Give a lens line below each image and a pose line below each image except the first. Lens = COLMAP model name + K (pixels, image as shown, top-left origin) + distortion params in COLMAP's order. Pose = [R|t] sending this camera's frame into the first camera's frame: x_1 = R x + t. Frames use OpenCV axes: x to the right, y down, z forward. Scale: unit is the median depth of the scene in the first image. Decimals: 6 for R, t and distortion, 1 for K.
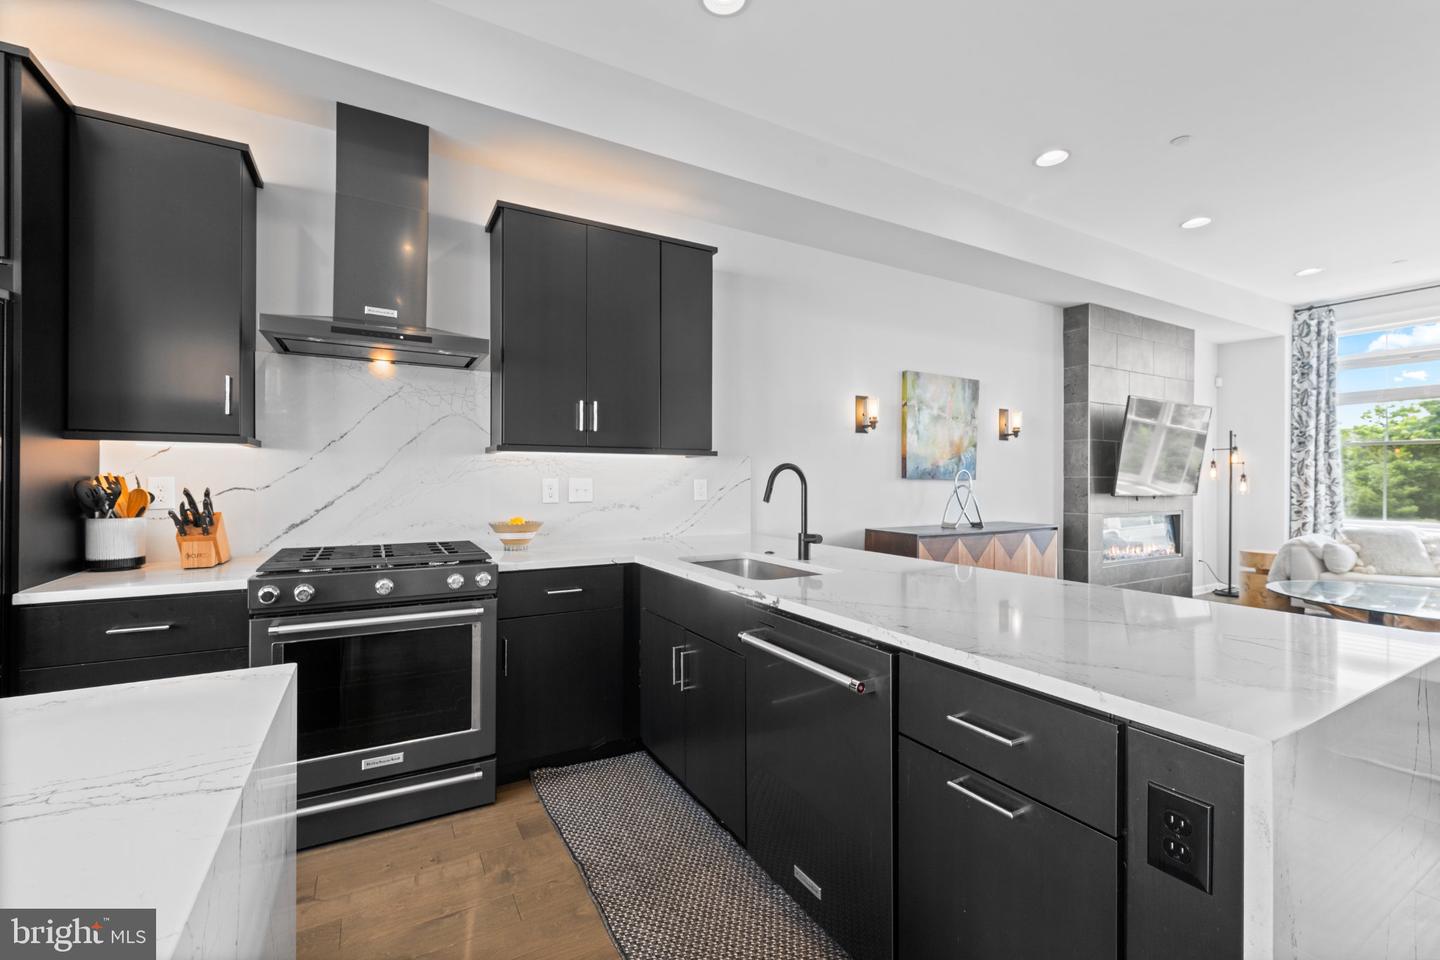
lens RADIAL K [[607.3, 0, 719.7], [0, 607.3, 480.3], [0, 0, 1]] dist [0.001202, -0.000236]
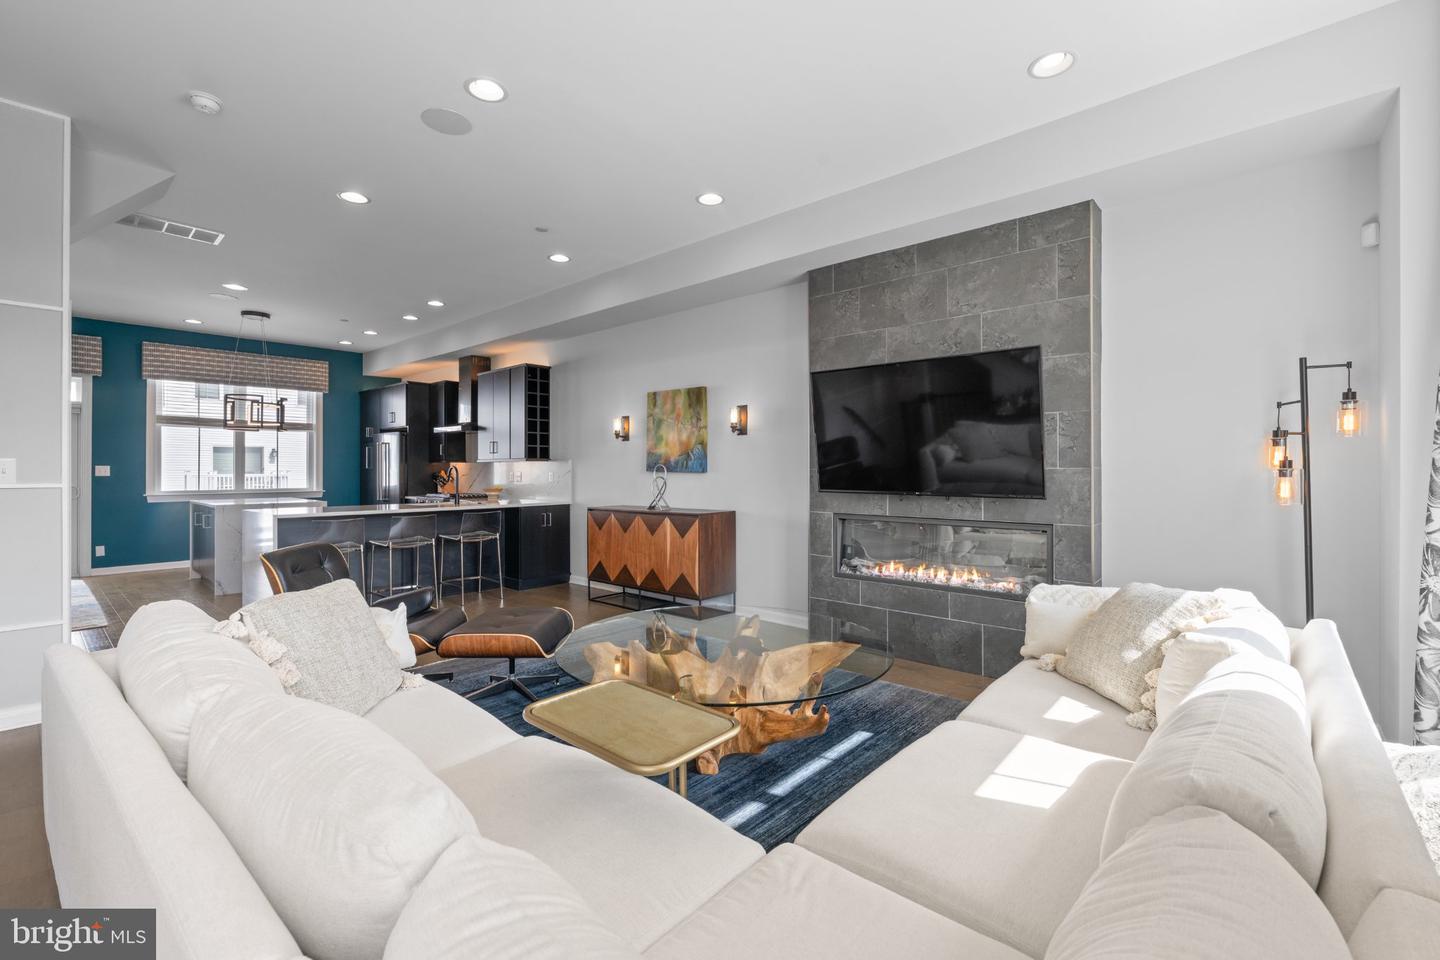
lens RADIAL K [[607.3, 0, 711.5], [0, 607.3, 469.9], [0, 0, 1]] dist [0.001202, -0.000236]
pose [[0.327402, -0.003803, -0.944877, 2.103387], [-0.001027, 0.999990, -0.004380, 0.000055], [0.944884, 0.002404, 0.327395, 0.868551]]
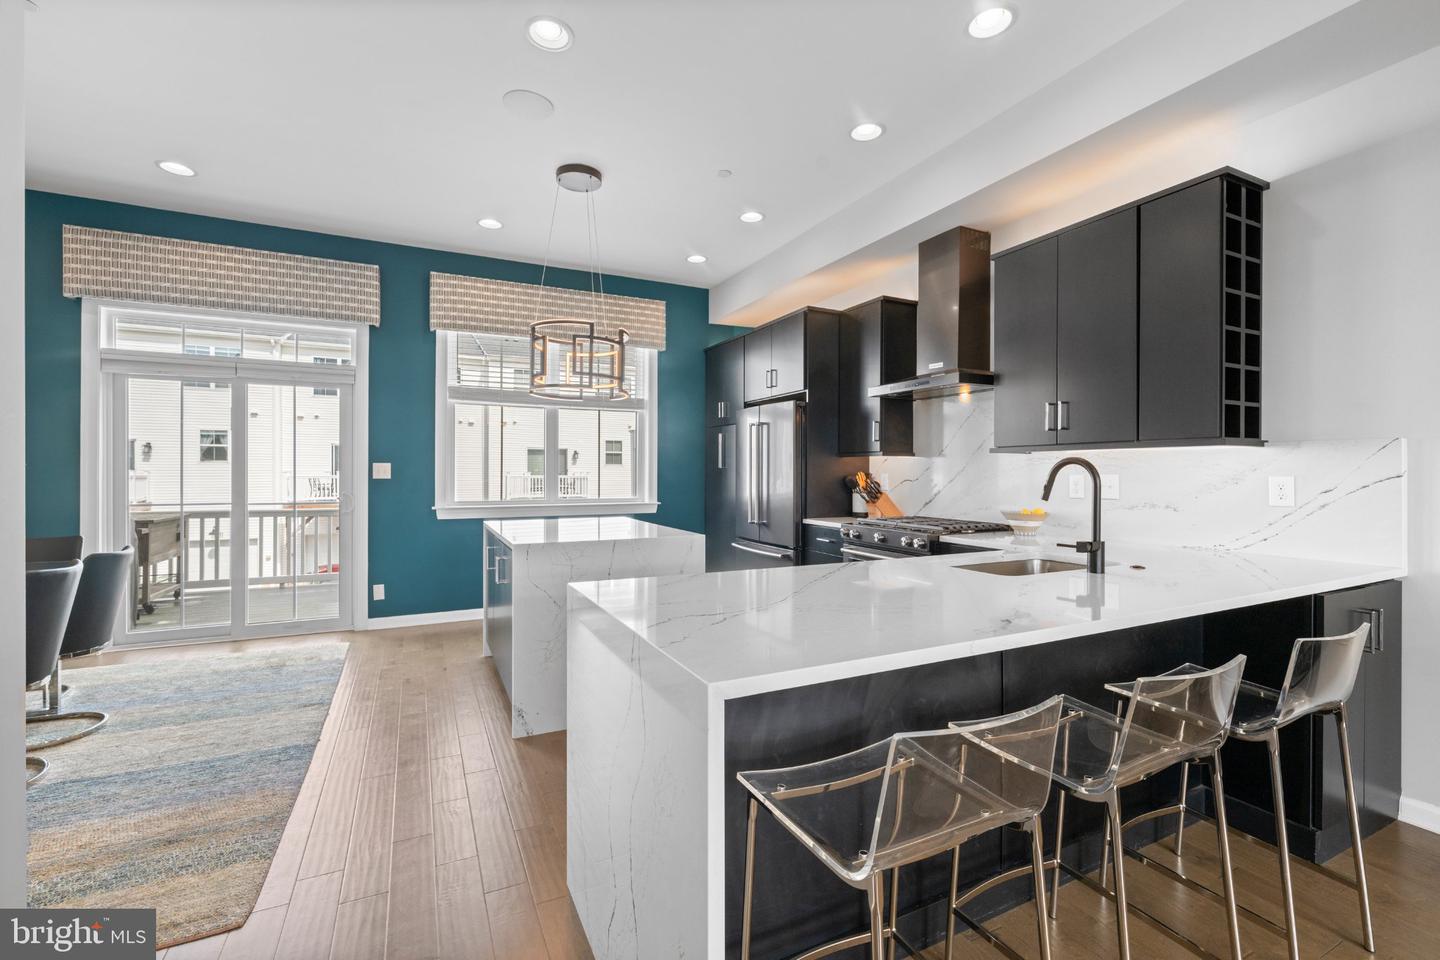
lens RADIAL K [[607.3, 0, 717.8], [0, 607.3, 476.5], [0, 0, 1]] dist [0.001202, -0.000236]
pose [[-0.053275, 0.004367, -0.998570, 0.737652], [-0.006069, 0.999971, 0.004697, -0.001622], [0.998561, 0.006310, -0.053247, 0.393999]]
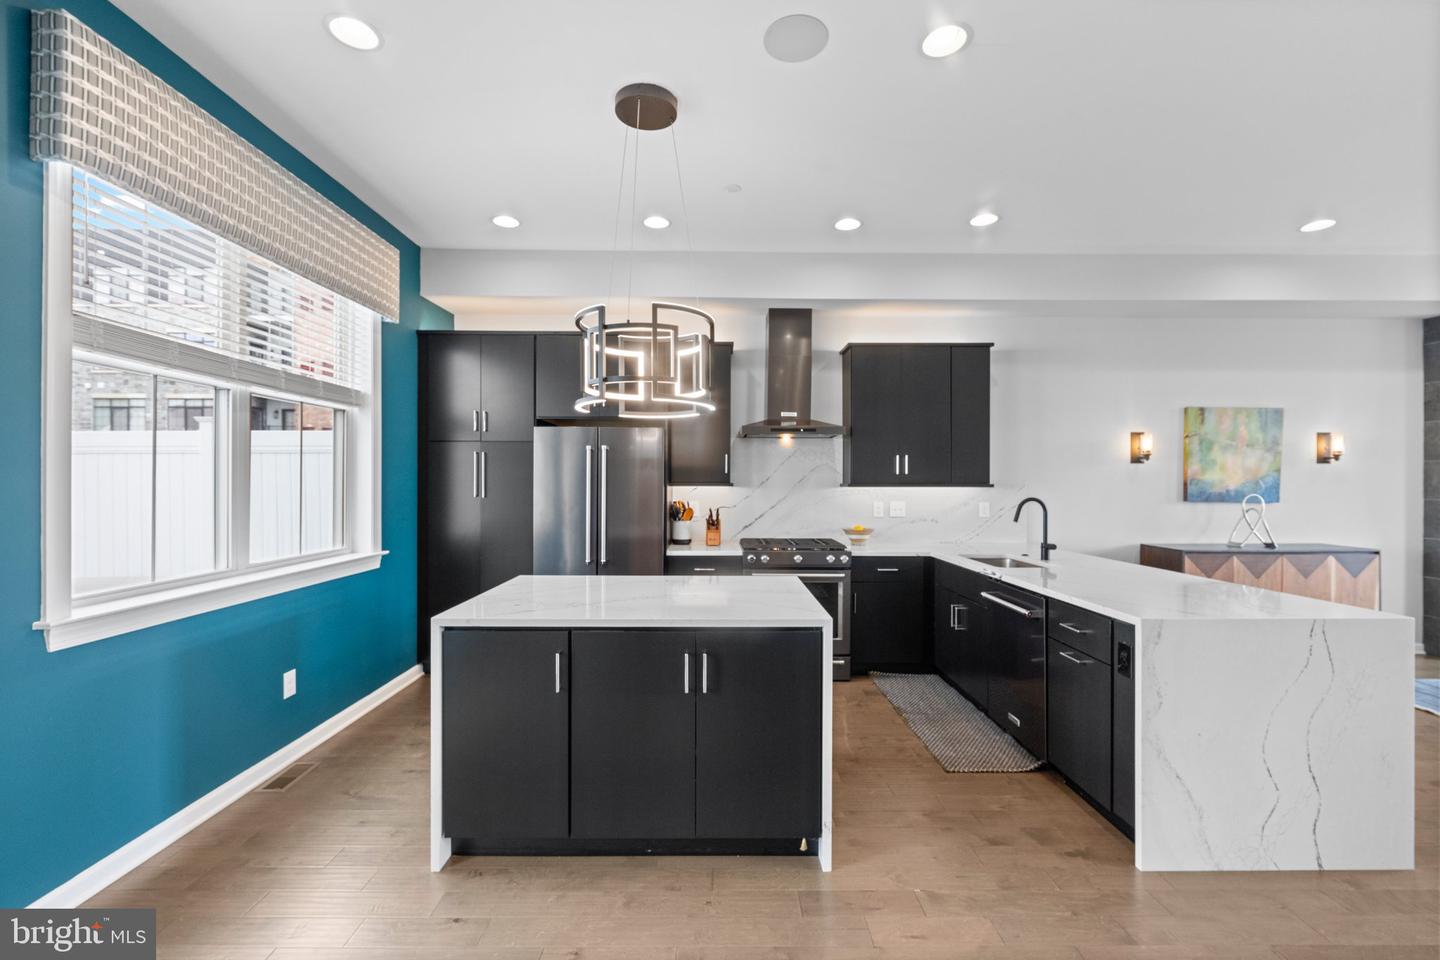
lens RADIAL K [[607.3, 0, 719.9], [0, 607.3, 484.0], [0, 0, 1]] dist [0.001202, -0.000236]
pose [[0.870654, -0.000791, -0.491895, 0.131591], [-0.000233, 0.999998, -0.002019, -0.042689], [0.491895, 0.001873, 0.870652, -0.543551]]
